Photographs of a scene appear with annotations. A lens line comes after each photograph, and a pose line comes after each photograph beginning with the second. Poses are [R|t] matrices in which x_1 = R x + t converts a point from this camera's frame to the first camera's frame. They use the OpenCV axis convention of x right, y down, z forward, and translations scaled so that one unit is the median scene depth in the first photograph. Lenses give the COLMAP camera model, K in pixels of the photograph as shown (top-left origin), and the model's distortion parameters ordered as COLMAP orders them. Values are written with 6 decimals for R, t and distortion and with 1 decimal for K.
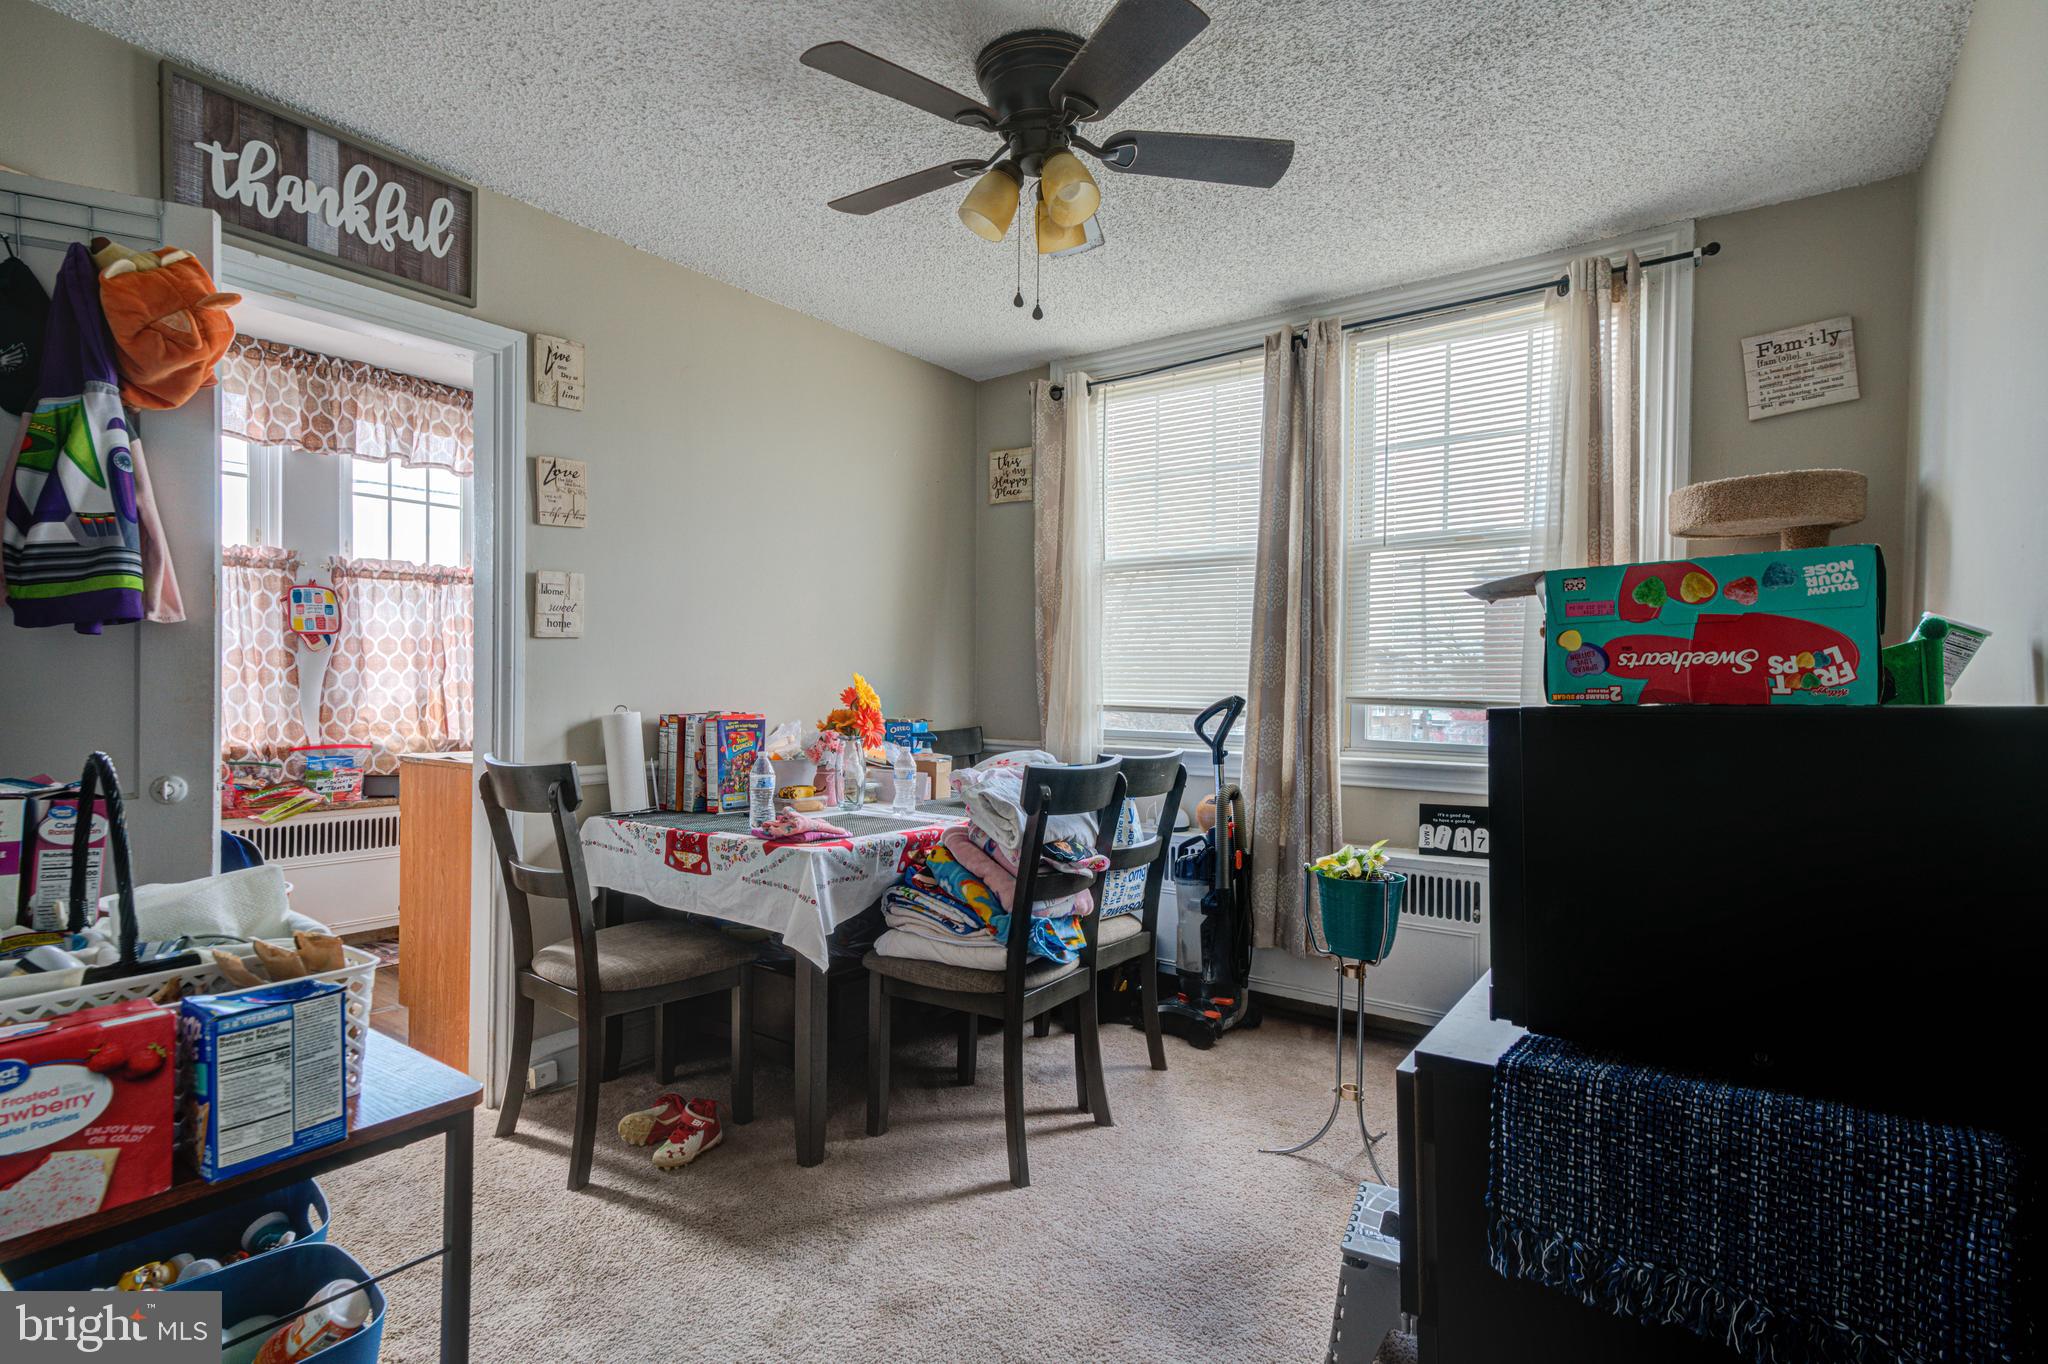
lens RADIAL K [[997.3, 0, 1011.5], [0, 997.3, 686.5], [0, 0, 1]] dist [-0.002918, 0.014585]
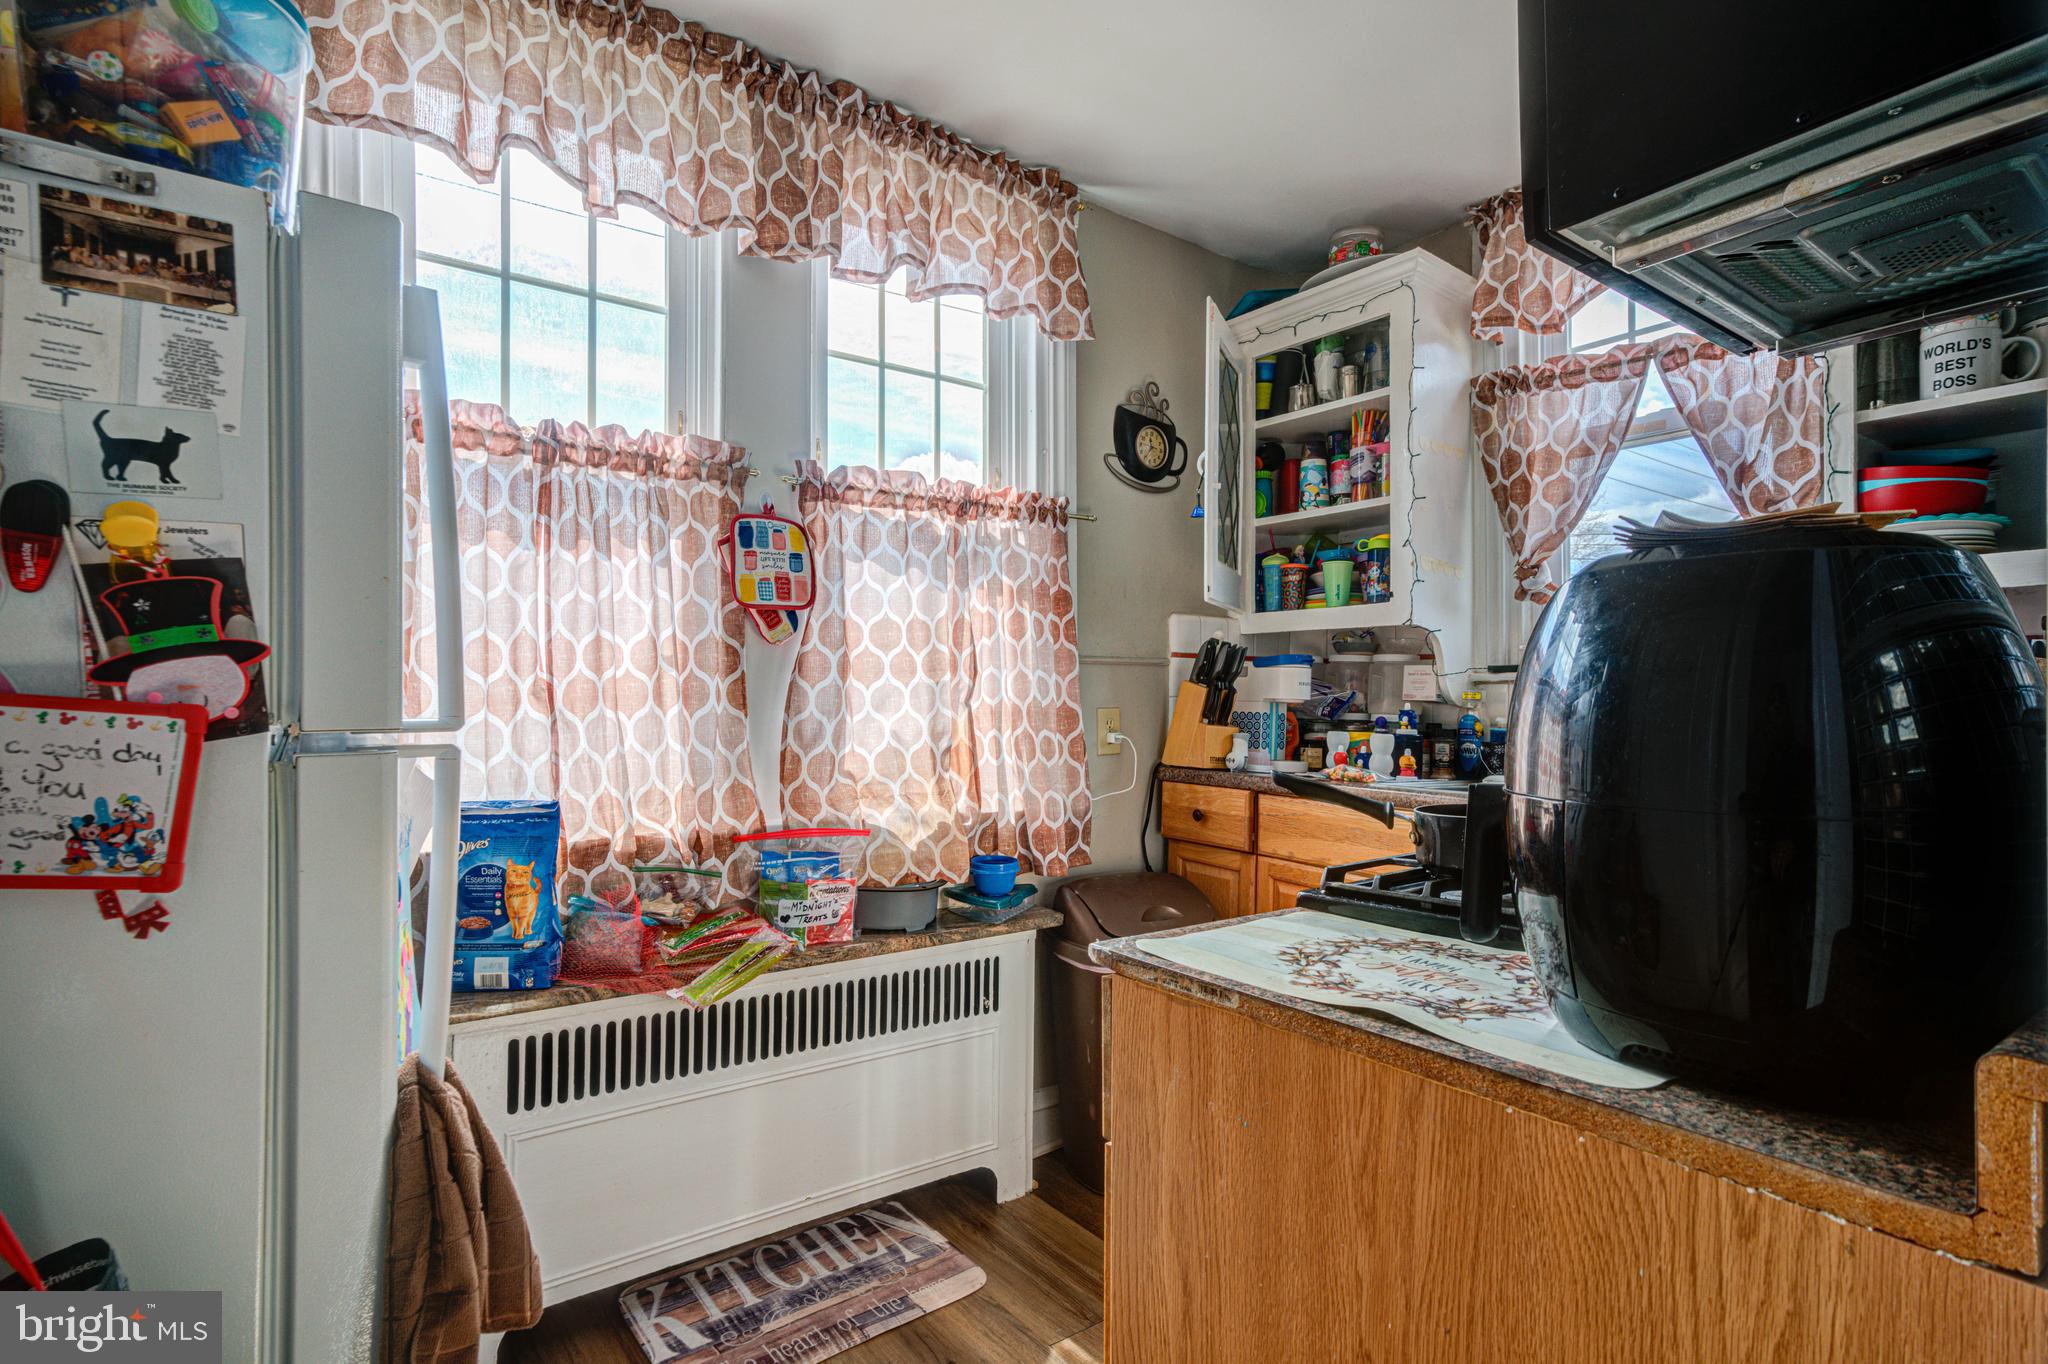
lens RADIAL K [[997.3, 0, 1011.5], [0, 997.3, 686.5], [0, 0, 1]] dist [-0.002918, 0.014585]
pose [[0.957878, -0.008648, -0.287045, -0.433058], [0.003224, 0.999807, -0.019364, -0.003129], [0.287157, 0.017623, 0.957721, 0.545845]]
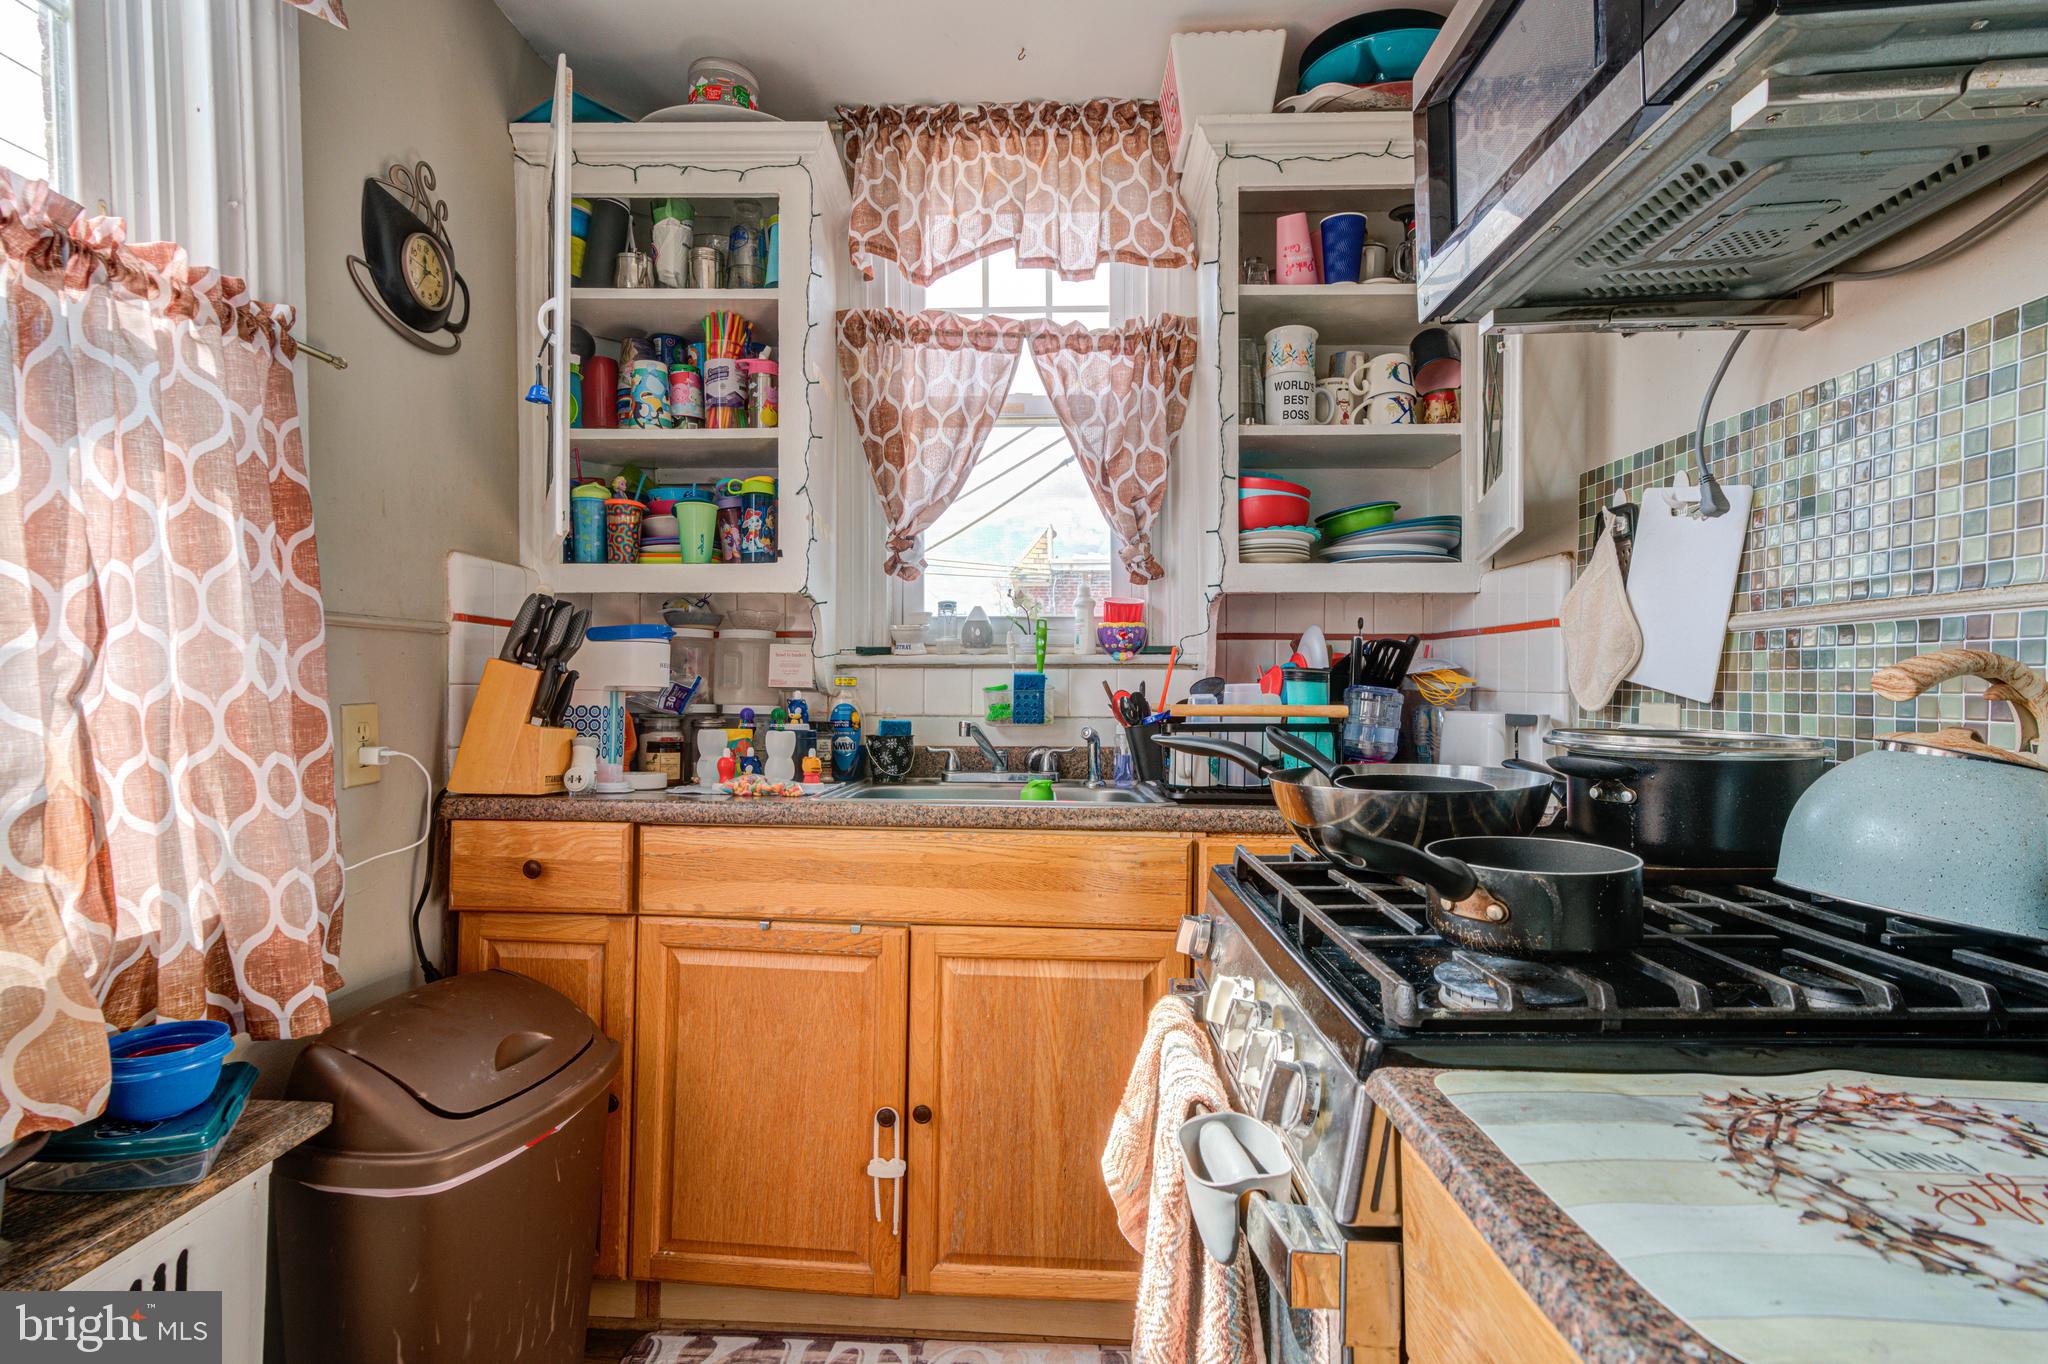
lens RADIAL K [[997.3, 0, 1011.5], [0, 997.3, 686.5], [0, 0, 1]] dist [-0.002918, 0.014585]
pose [[0.820579, -0.009186, 0.571459, -0.571764], [0.008809, 0.999955, 0.003424, -0.007065], [-0.571465, 0.002224, 0.820624, 0.741382]]
